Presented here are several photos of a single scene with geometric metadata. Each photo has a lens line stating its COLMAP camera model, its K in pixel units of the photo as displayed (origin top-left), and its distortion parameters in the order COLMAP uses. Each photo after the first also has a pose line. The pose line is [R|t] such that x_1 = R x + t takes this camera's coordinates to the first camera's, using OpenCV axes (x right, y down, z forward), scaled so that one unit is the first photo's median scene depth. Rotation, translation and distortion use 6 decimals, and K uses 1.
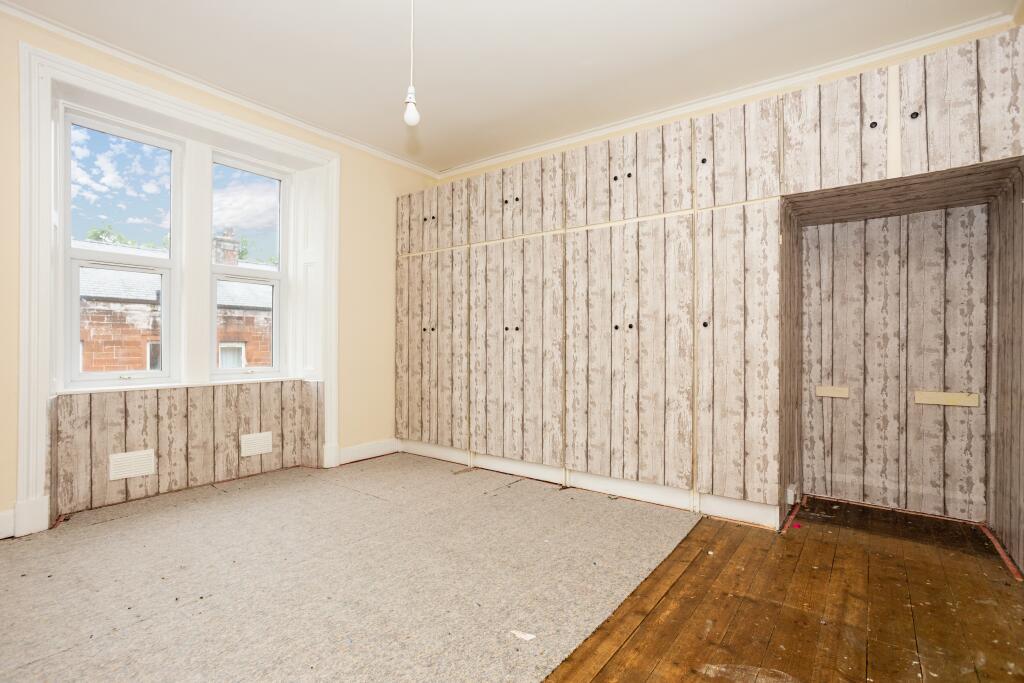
lens RADIAL K [[493.0, 0, 515.5], [0, 493.0, 343.1], [0, 0, 1]] dist [-0.025286, 0.013834]
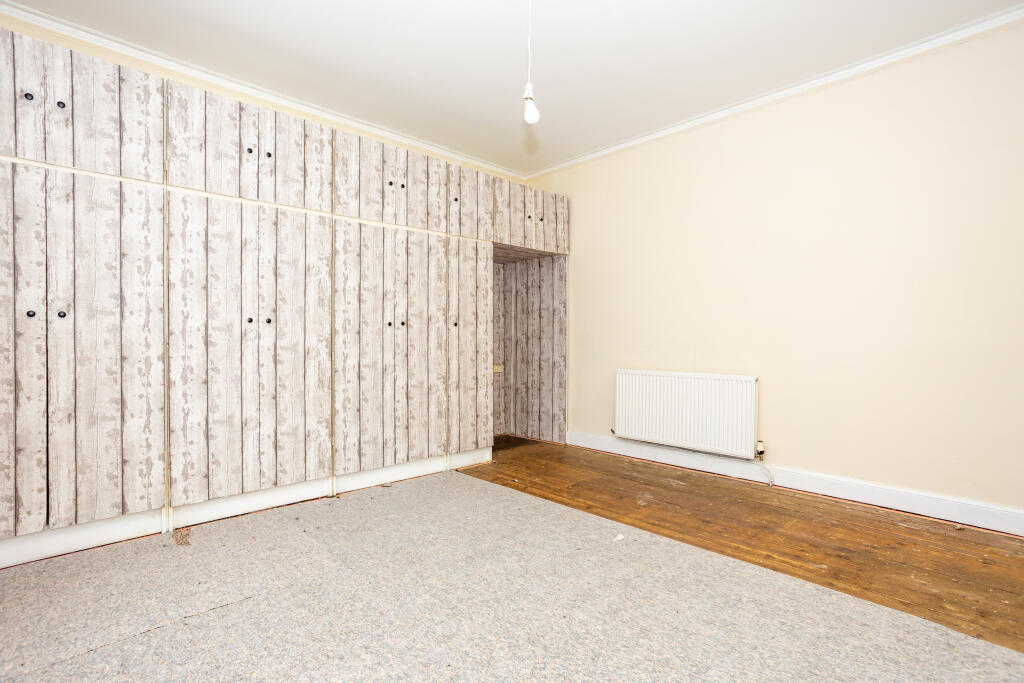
lens RADIAL K [[493.0, 0, 495.0], [0, 493.0, 340.9], [0, 0, 1]] dist [-0.025286, 0.013834]
pose [[0.189917, -0.010696, 0.981742, -0.779950], [-0.002364, 0.999933, 0.011352, -0.008224], [-0.981797, -0.004477, 0.189879, 0.565240]]
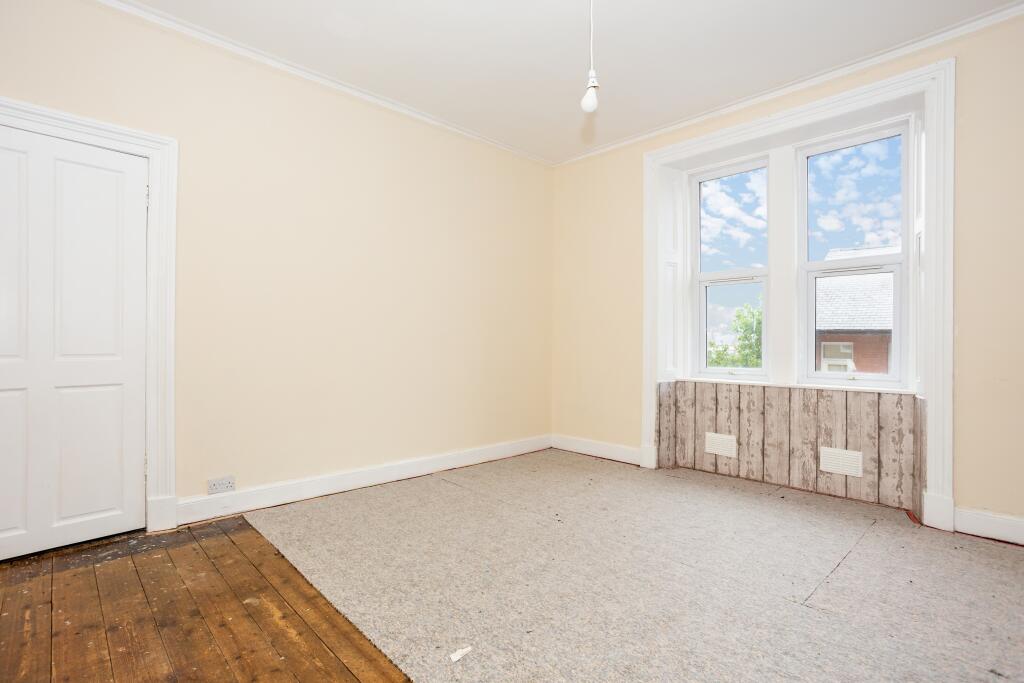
lens RADIAL K [[493.0, 0, 504.6], [0, 493.0, 340.3], [0, 0, 1]] dist [-0.025286, 0.013834]
pose [[-0.178475, -0.011722, -0.983875, 0.478114], [-0.004328, 0.999929, -0.011128, 0.005804], [0.983935, 0.002272, -0.178513, 0.647256]]
